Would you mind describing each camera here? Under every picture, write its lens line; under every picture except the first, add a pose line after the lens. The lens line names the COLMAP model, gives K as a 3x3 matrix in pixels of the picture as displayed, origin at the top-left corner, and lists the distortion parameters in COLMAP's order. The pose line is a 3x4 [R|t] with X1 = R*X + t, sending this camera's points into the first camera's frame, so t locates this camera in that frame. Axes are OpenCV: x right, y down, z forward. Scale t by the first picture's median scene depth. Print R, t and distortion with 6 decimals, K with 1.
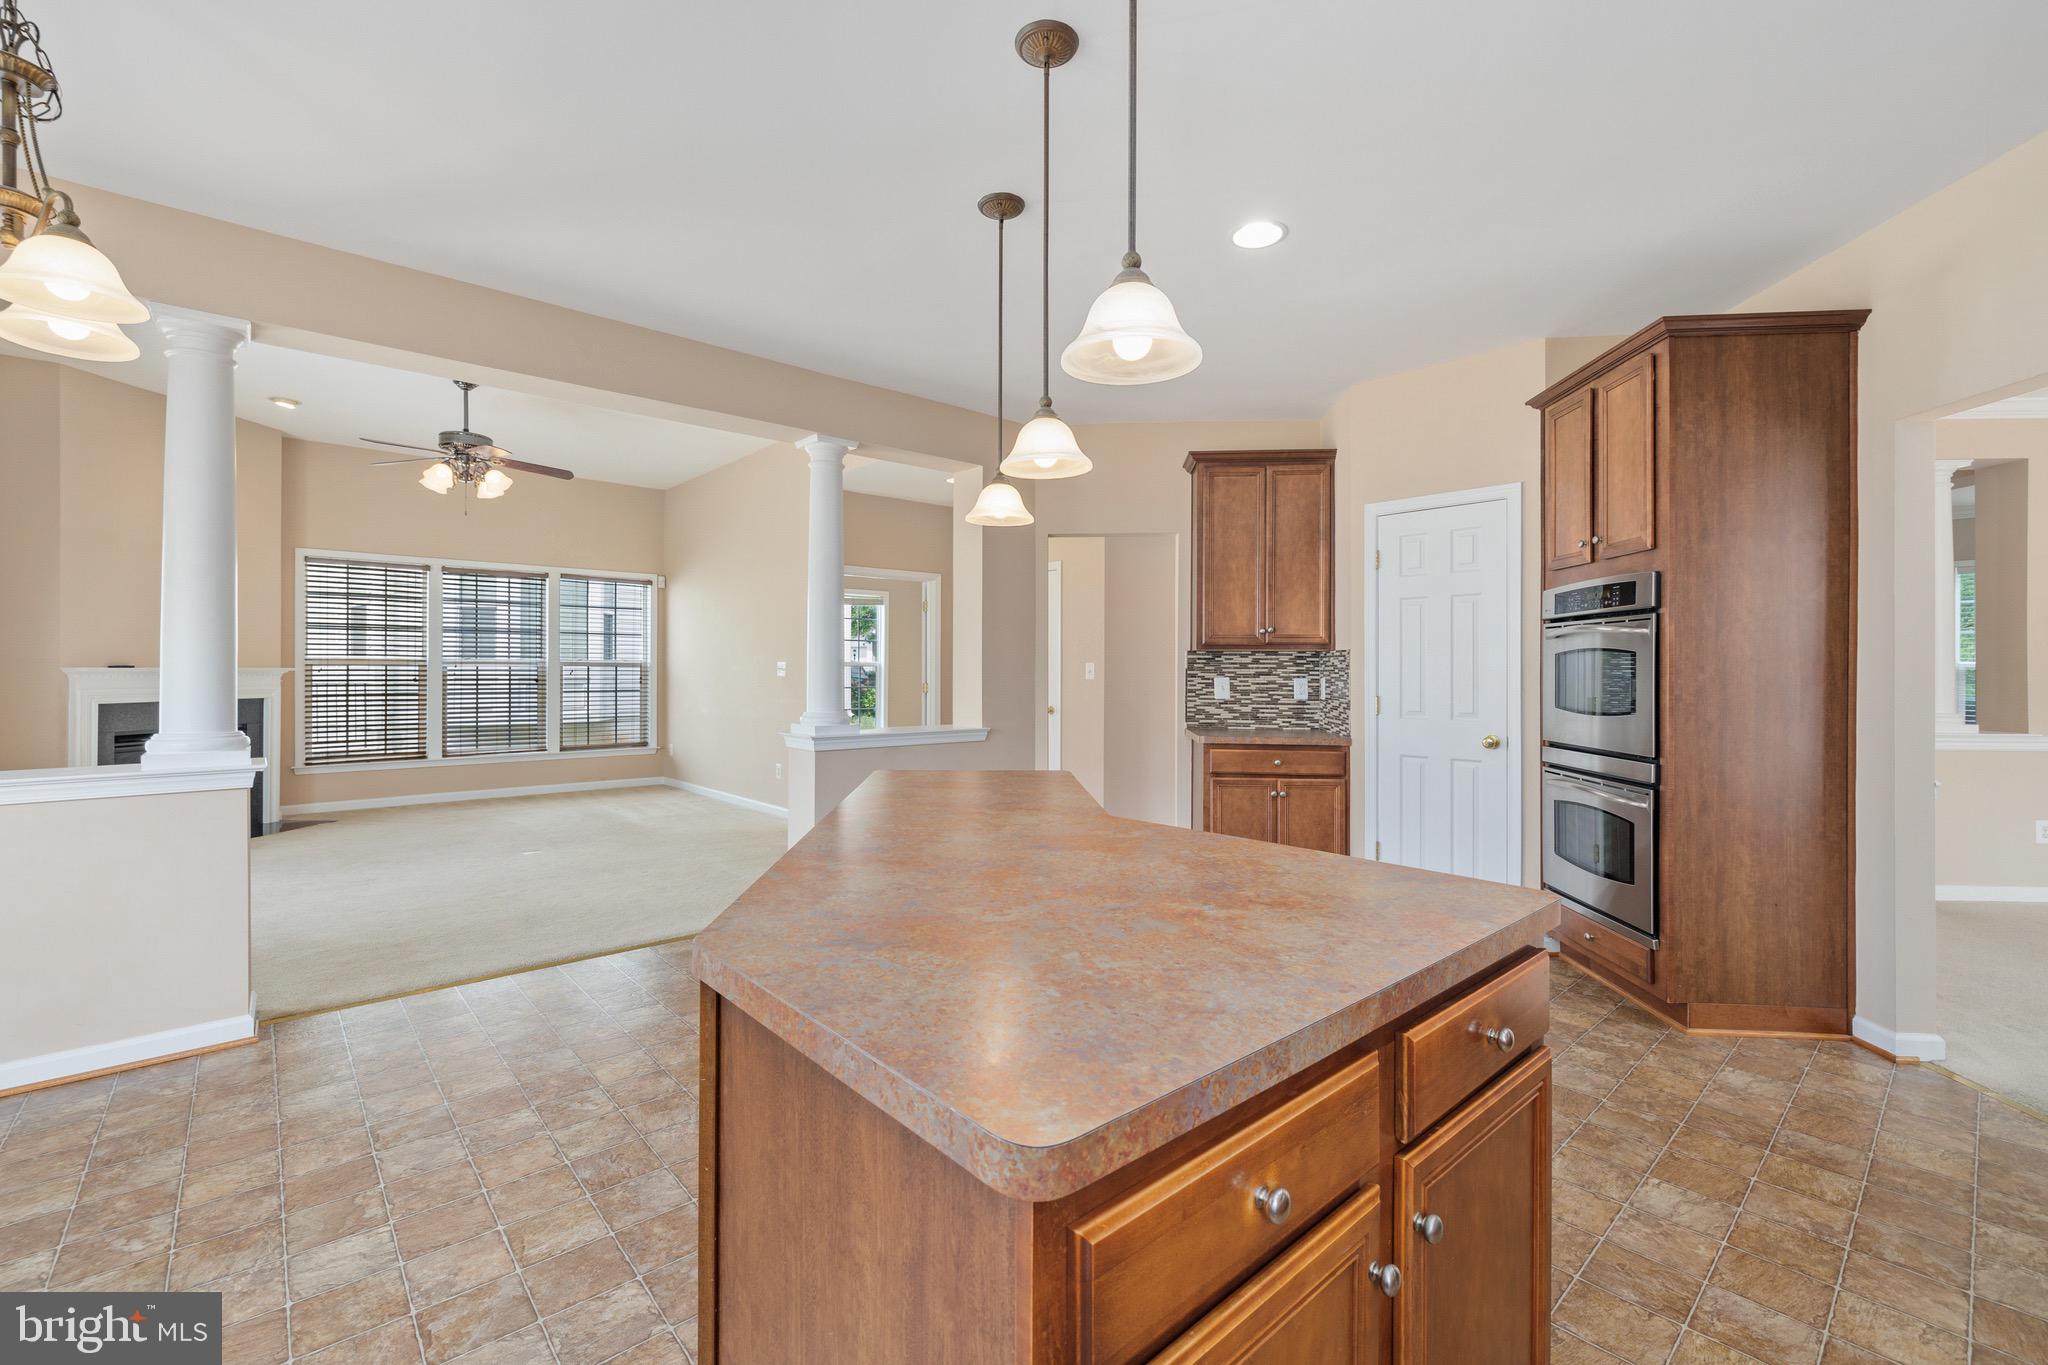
lens RADIAL K [[866.6, 0, 1077.3], [0, 866.6, 660.3], [0, 0, 1]] dist [0.000390, -0.000387]
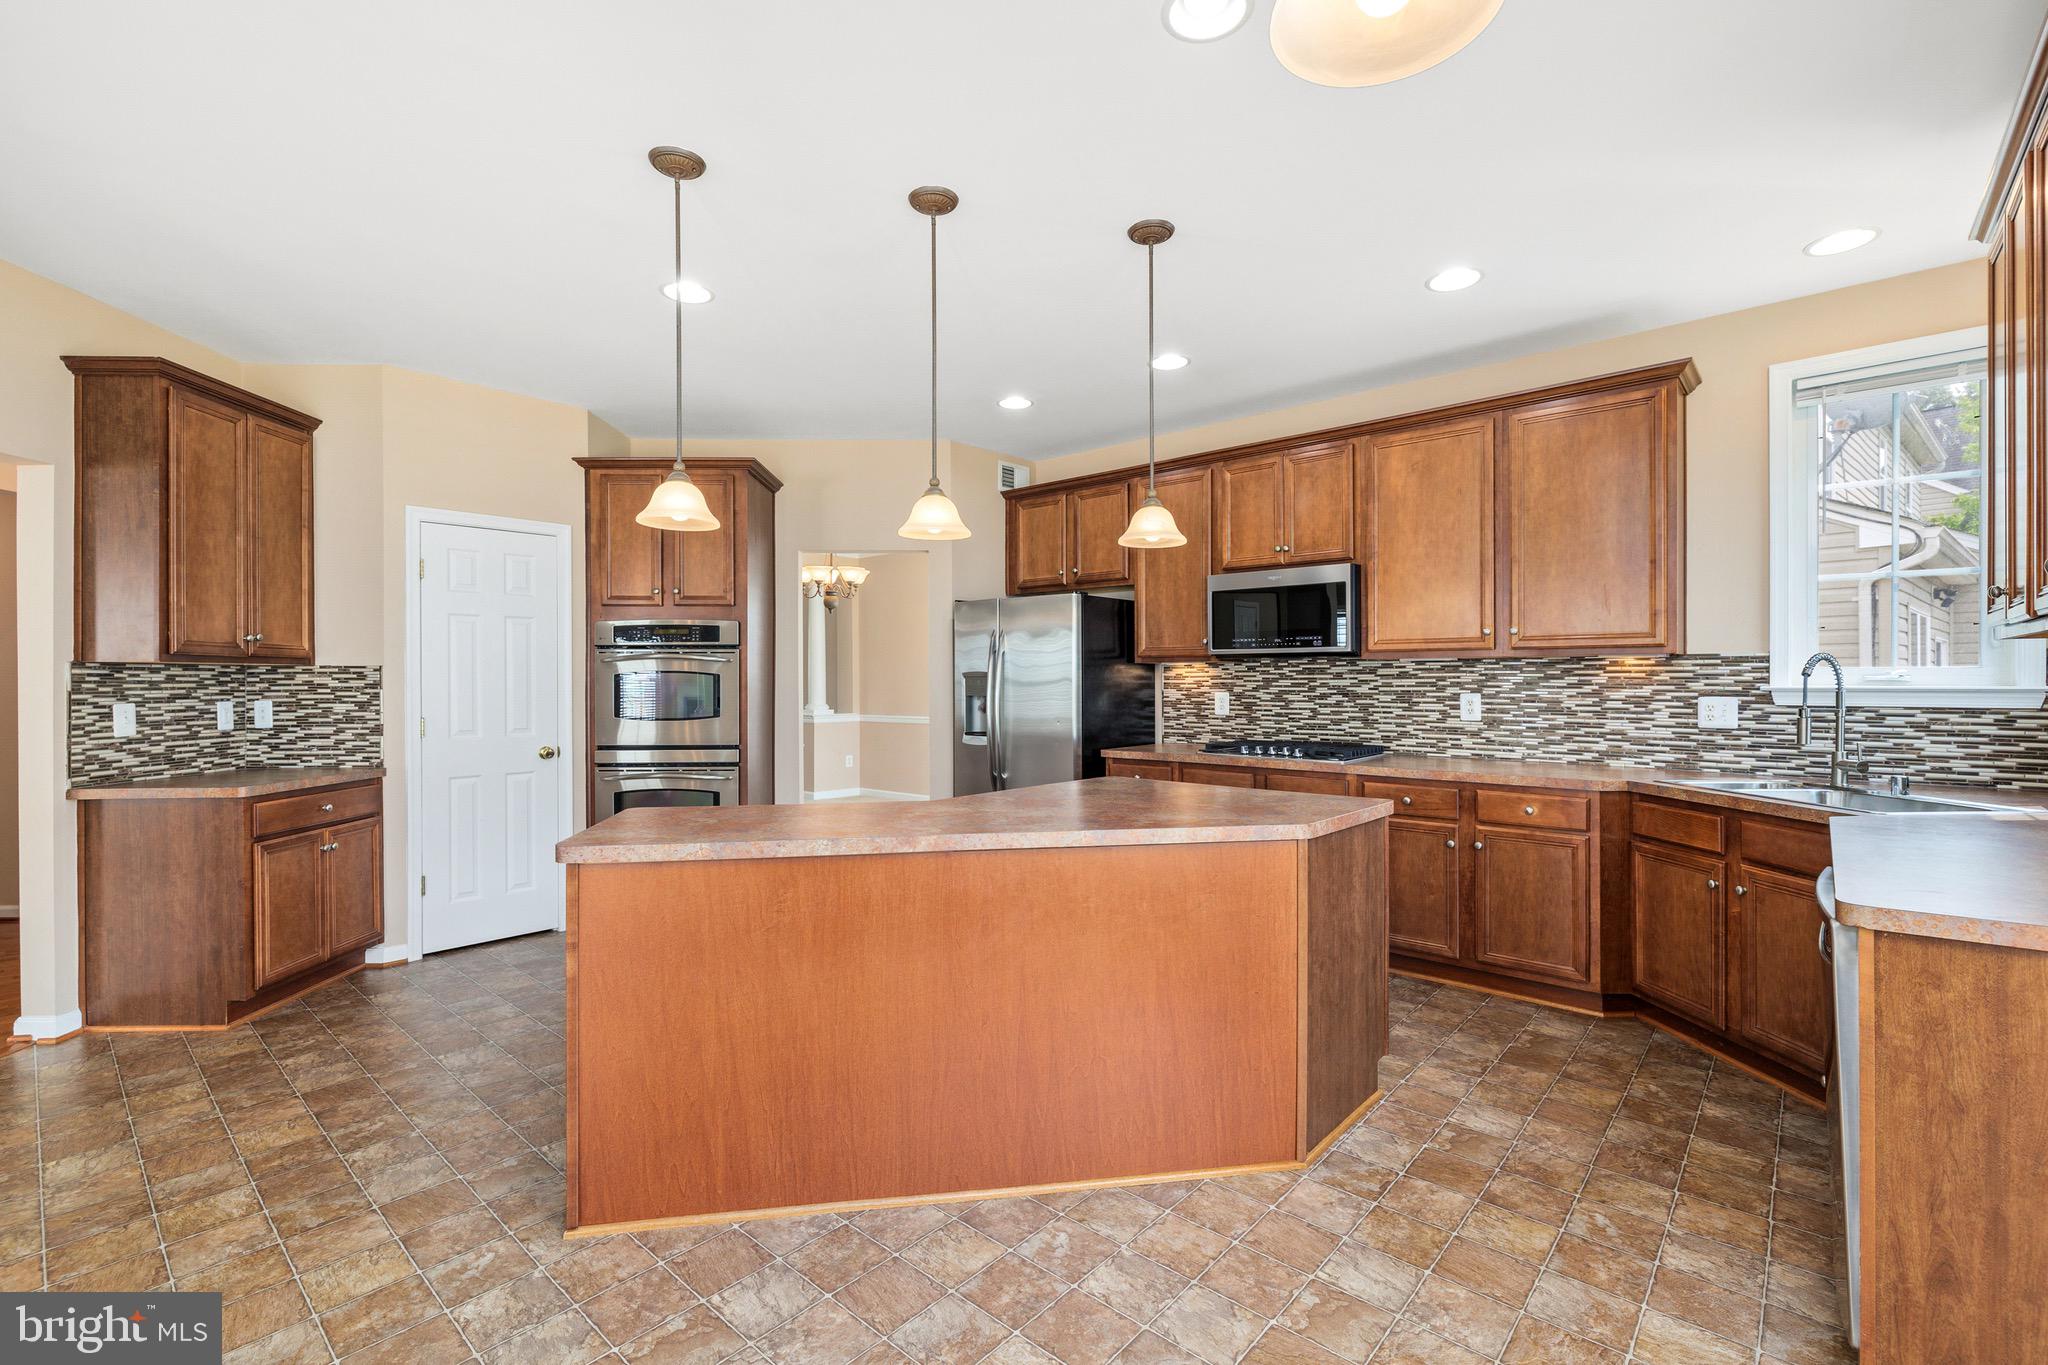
lens RADIAL K [[866.6, 0, 1033.3], [0, 866.6, 666.1], [0, 0, 1]] dist [0.000390, -0.000387]
pose [[-0.093325, 0.022069, 0.995391, -0.543479], [-0.000727, 0.999753, -0.022234, 0.005944], [-0.995635, -0.002798, -0.093286, 0.383085]]
